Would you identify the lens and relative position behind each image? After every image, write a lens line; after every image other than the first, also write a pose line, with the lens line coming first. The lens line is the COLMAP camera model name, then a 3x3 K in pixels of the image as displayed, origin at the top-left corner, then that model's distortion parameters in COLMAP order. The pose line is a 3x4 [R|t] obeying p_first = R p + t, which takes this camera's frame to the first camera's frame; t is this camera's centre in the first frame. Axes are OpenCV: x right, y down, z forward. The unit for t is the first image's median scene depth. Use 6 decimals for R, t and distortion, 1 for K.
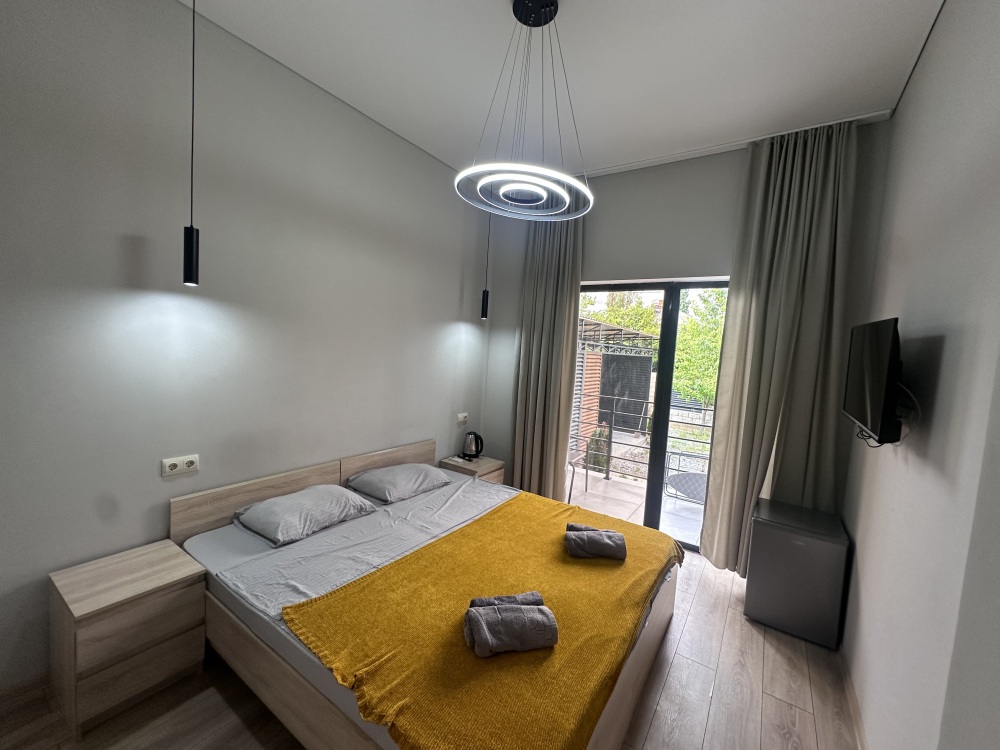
lens RADIAL K [[401.4, 0, 500.0], [0, 401.4, 375.0], [0, 0, 1]] dist [0.001033, -0.000047]
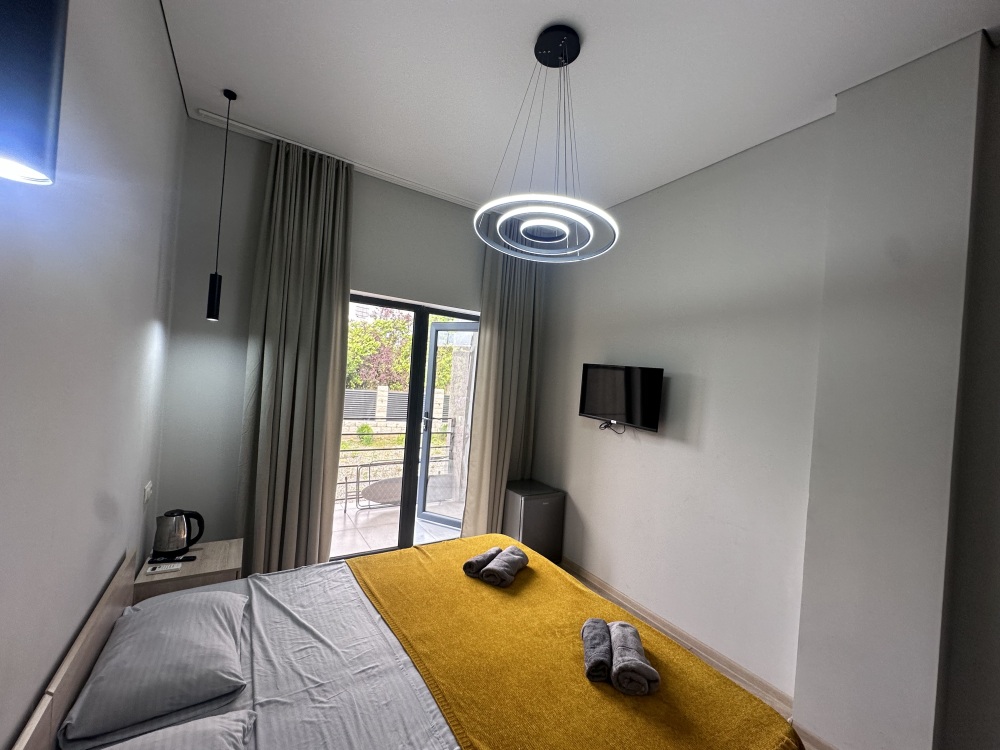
lens RADIAL K [[401.4, 0, 500.0], [0, 401.4, 375.0], [0, 0, 1]] dist [0.001033, -0.000047]
pose [[0.394245, -0.028722, 0.918556, -0.480292], [0.015860, 0.999575, 0.024448, -0.070910], [-0.918869, 0.004930, 0.394533, 0.393340]]
